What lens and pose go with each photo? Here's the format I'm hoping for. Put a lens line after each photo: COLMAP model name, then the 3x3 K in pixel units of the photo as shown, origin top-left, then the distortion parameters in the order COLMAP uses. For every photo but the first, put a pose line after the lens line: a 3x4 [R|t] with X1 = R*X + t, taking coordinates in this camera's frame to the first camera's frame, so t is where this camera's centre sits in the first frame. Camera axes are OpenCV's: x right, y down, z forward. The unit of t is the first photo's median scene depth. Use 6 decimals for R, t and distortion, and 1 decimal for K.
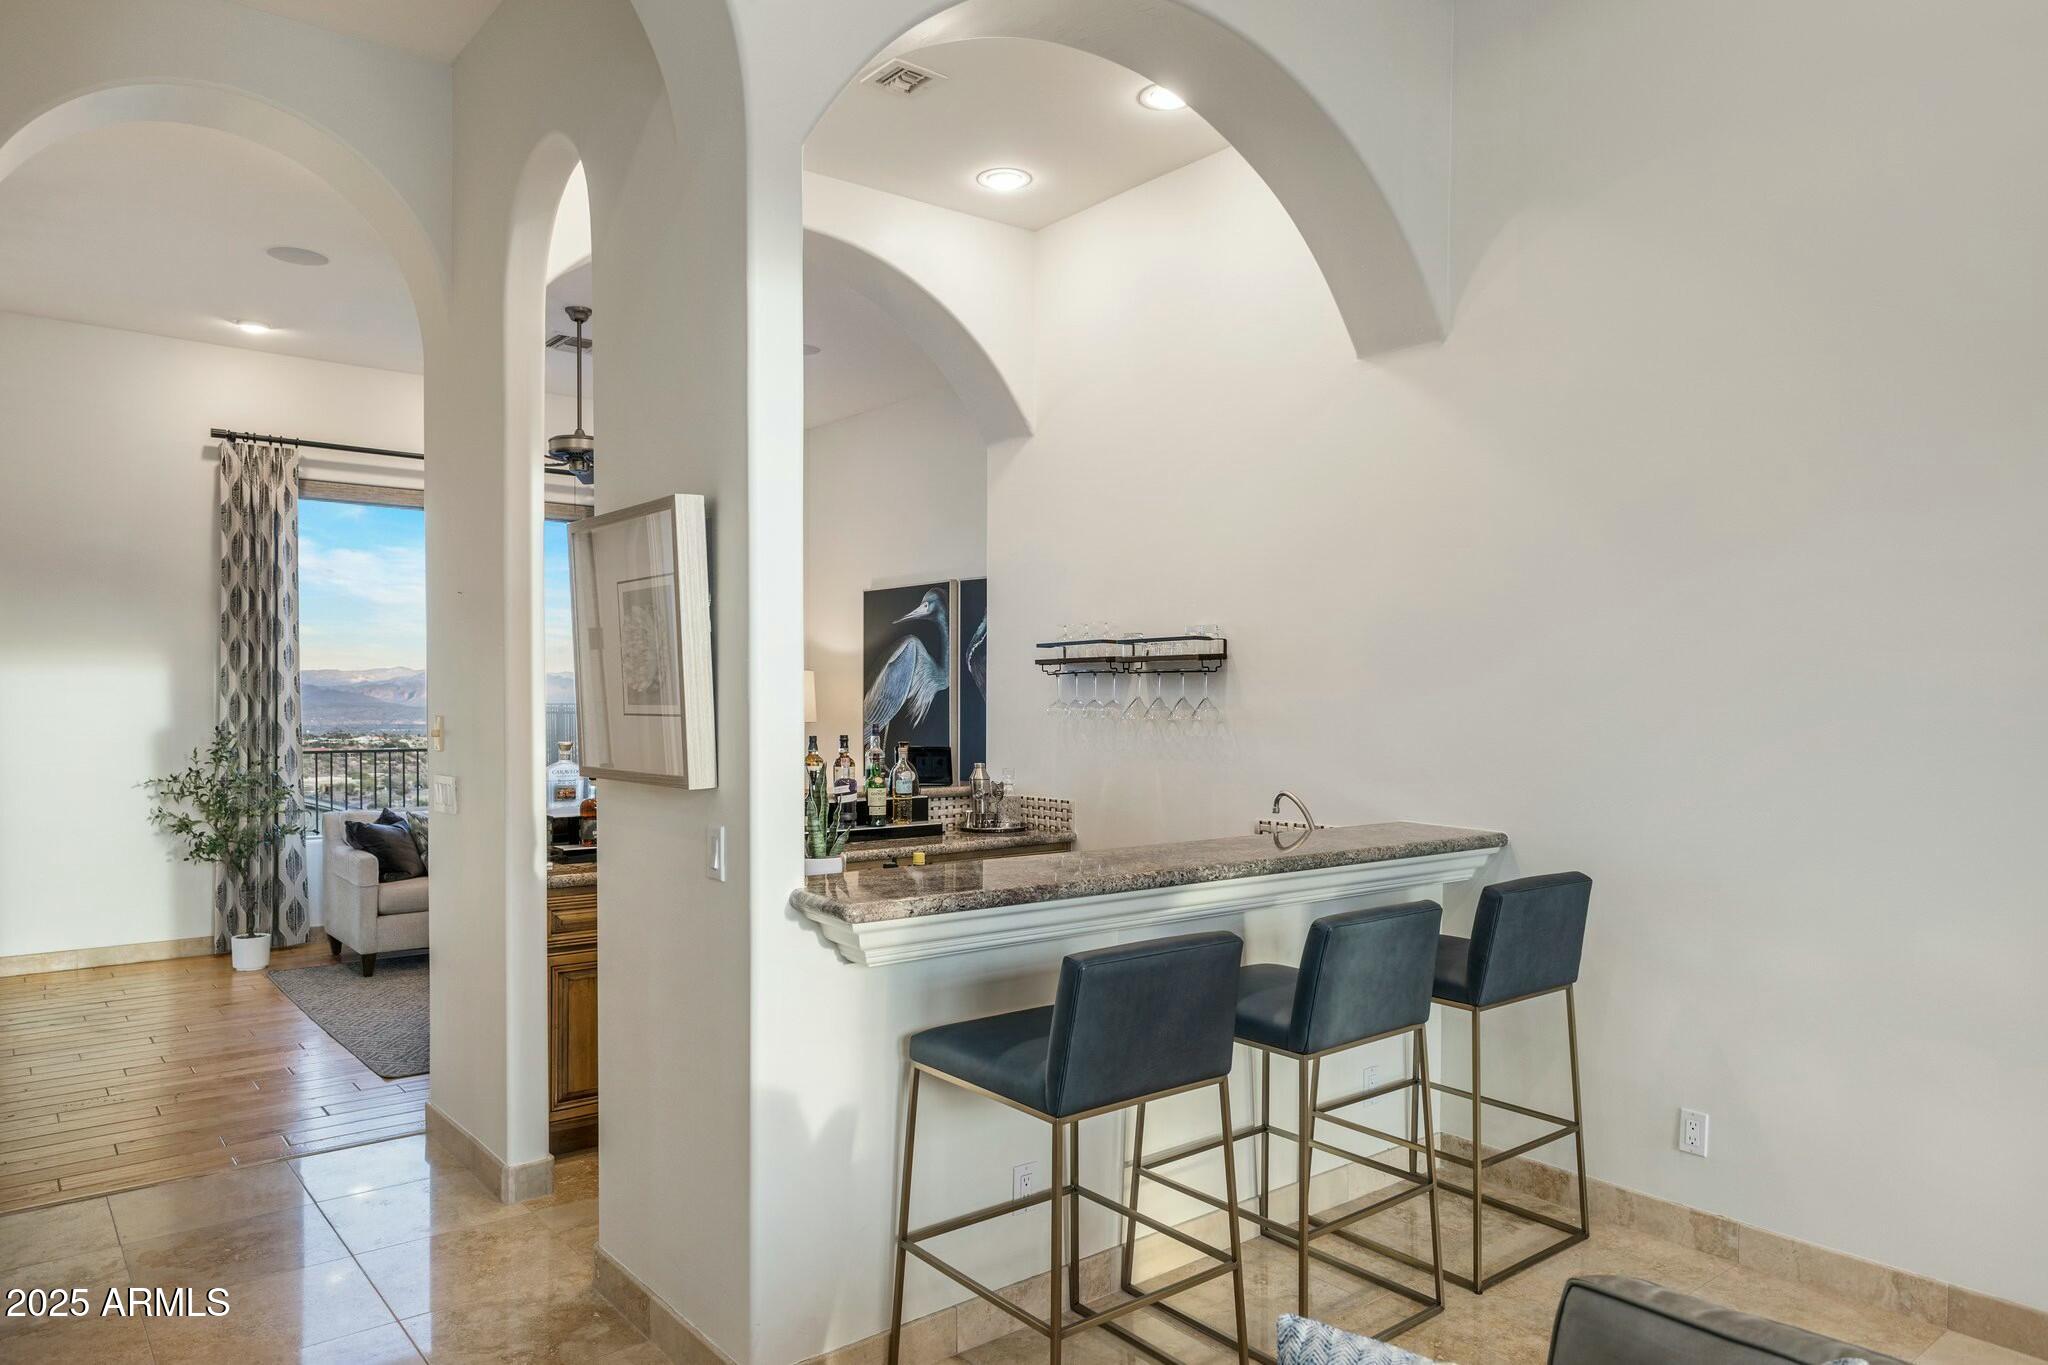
lens RADIAL K [[1309.9, 0, 997.9], [0, 1309.9, 737.8], [0, 0, 1]] dist [-0.005334, 0.000490]
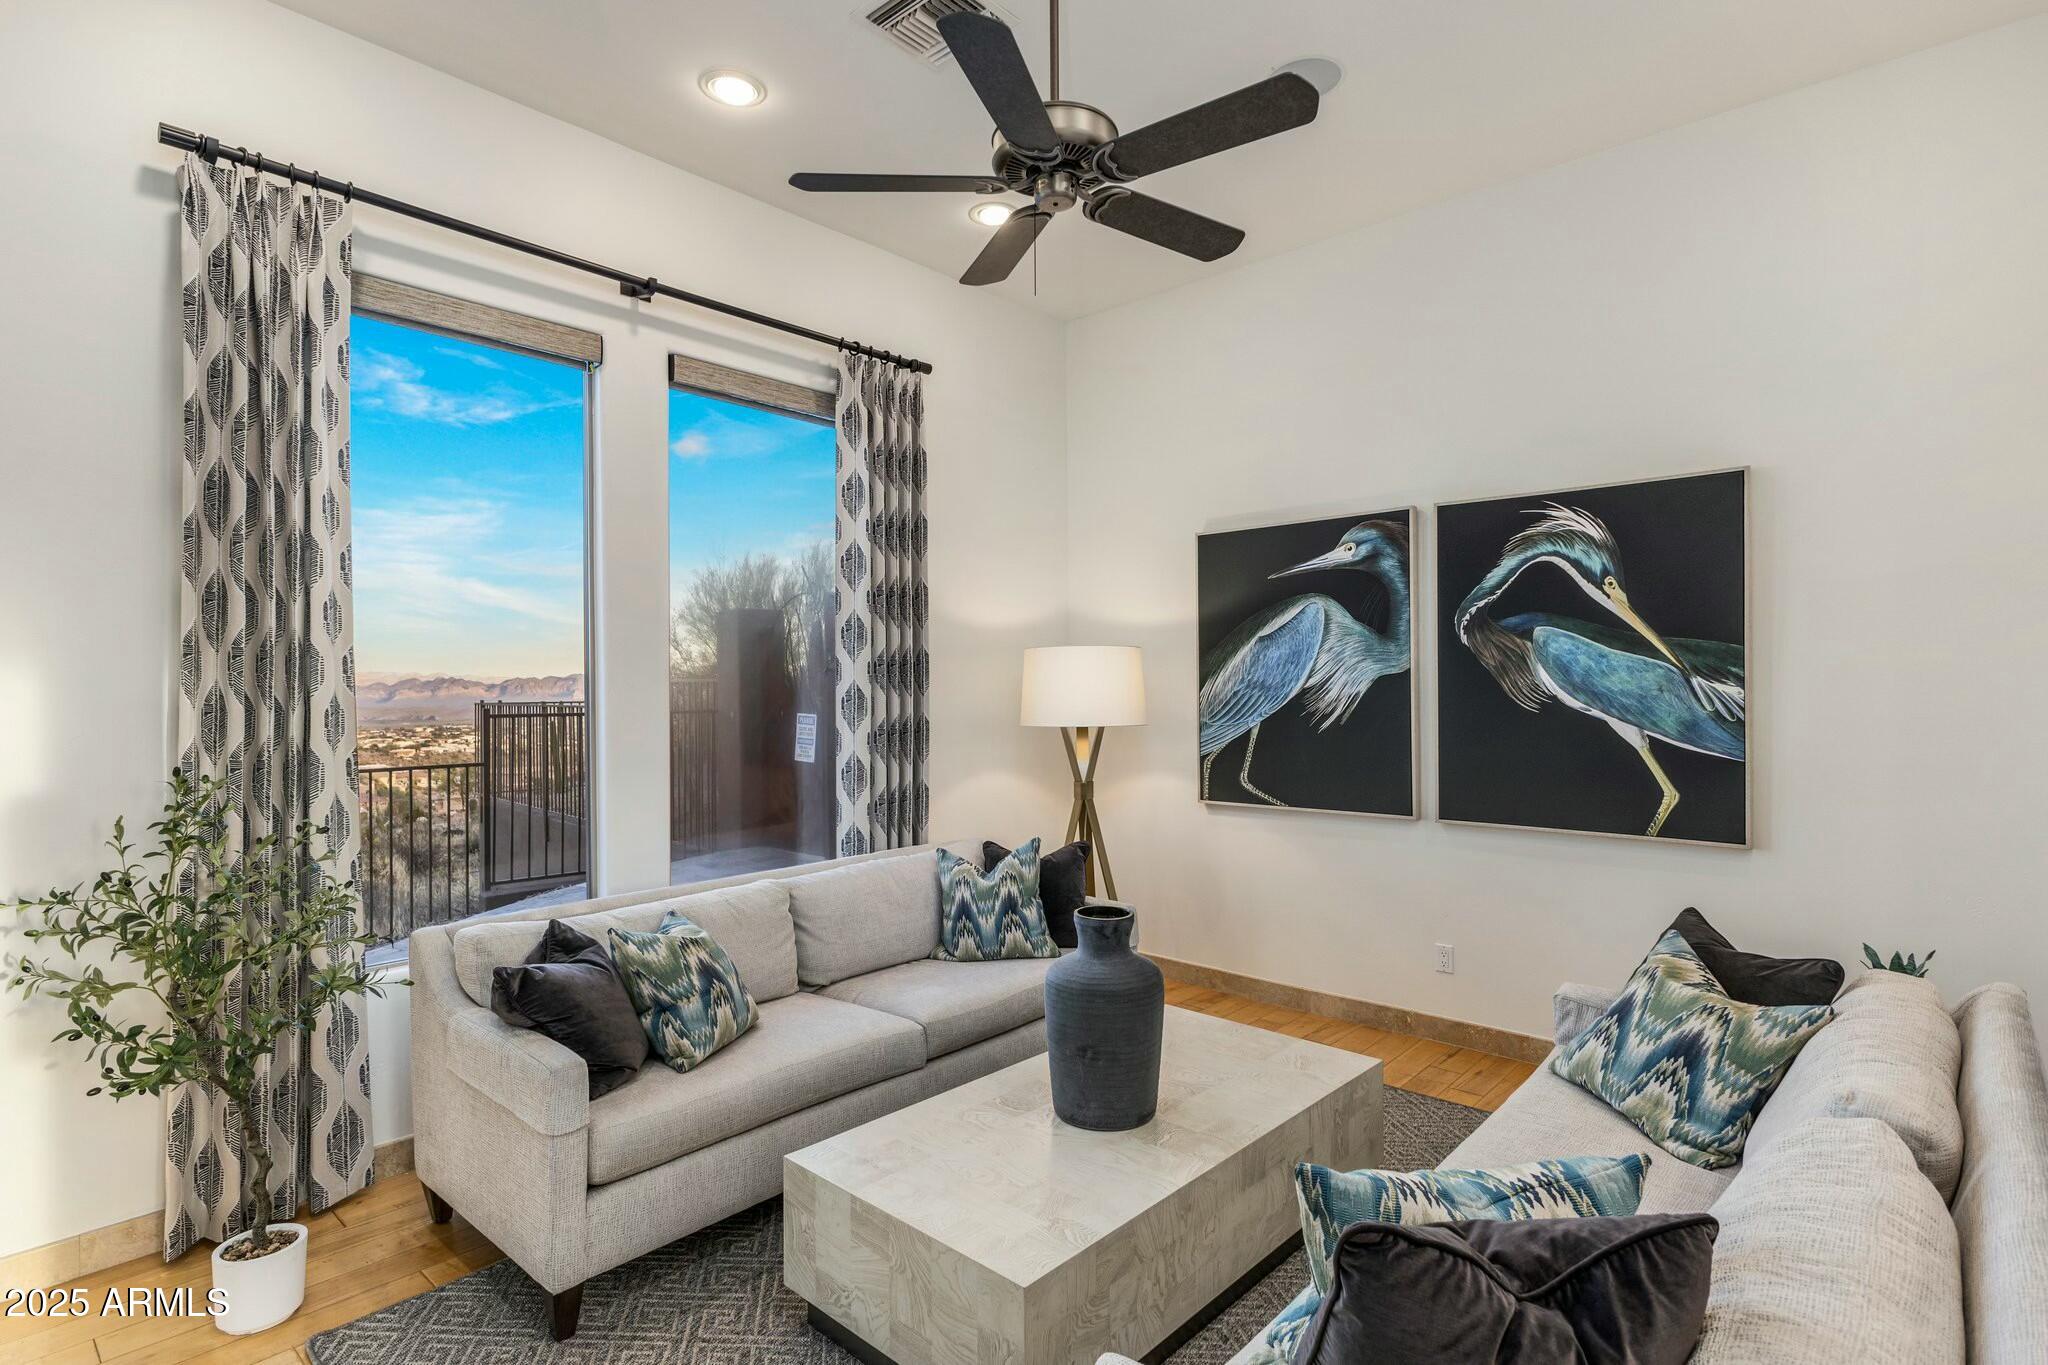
lens RADIAL K [[1041.5, 0, 1020.2], [0, 1041.5, 695.5], [0, 0, 1]] dist [-0.001716, -0.000324]
pose [[0.986251, -0.013835, 0.164674, -0.356750], [0.018254, 0.999512, -0.025349, -0.017617], [-0.164243, 0.028007, 0.986022, 0.579600]]
